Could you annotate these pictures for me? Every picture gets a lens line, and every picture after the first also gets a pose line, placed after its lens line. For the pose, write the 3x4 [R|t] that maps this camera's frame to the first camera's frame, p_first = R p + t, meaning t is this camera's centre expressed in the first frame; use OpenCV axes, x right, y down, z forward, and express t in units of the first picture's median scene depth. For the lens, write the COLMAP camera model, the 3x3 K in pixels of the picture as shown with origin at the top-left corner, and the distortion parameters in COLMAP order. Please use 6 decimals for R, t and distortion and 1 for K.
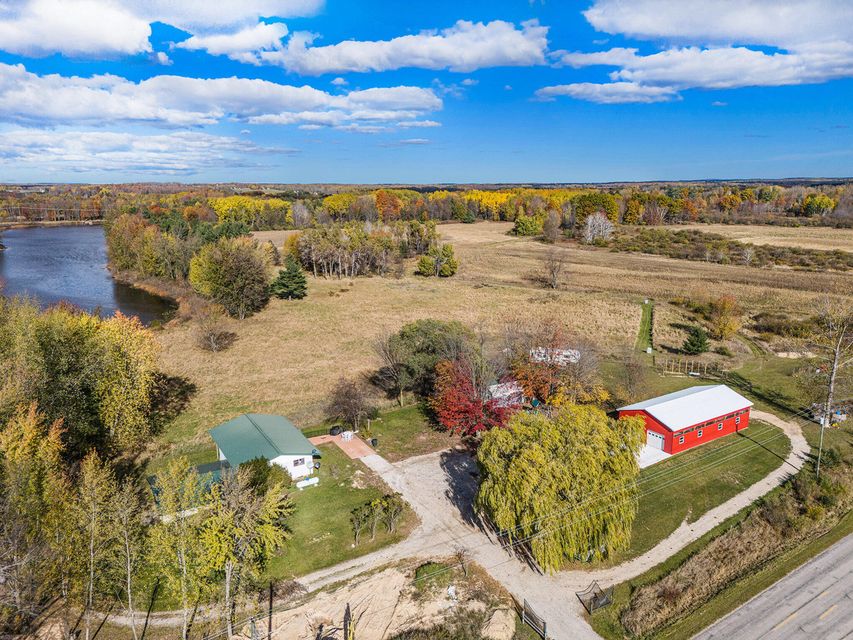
lens RADIAL K [[662.1, 0, 422.3], [0, 662.1, 322.8], [0, 0, 1]] dist [0.038656, -0.017817]
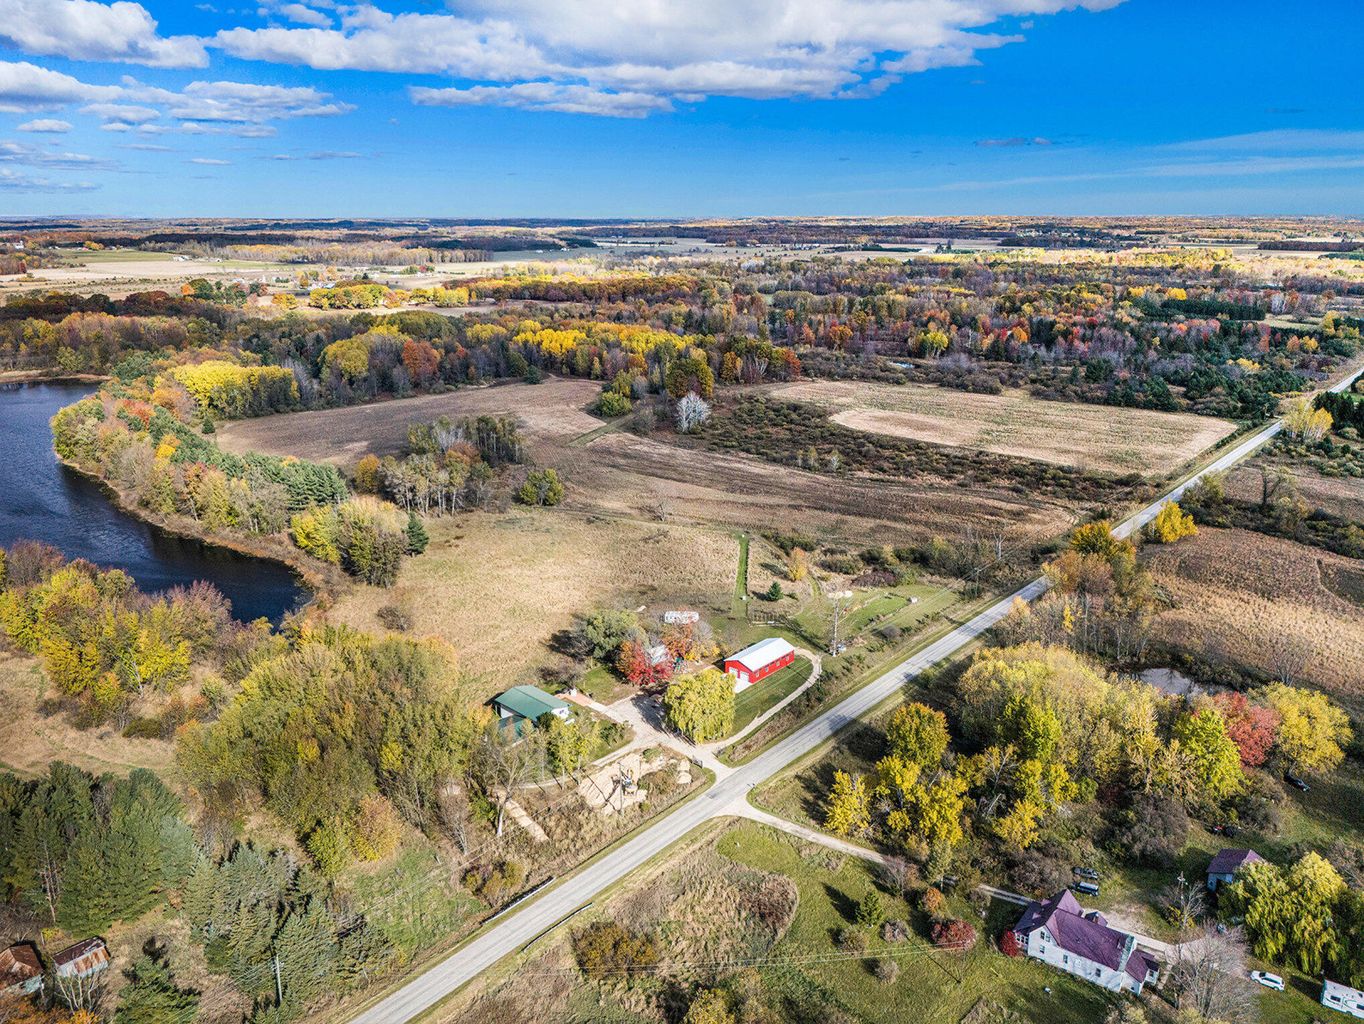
lens RADIAL K [[1058.8, 0, 683.1], [0, 1058.8, 507.9], [0, 0, 1]] dist [0.038656, -0.017817]
pose [[0.966593, -0.072943, 0.245717, -0.487172], [0.058048, 0.996040, 0.067336, -0.480247], [-0.249656, -0.050823, 0.967000, -1.720396]]
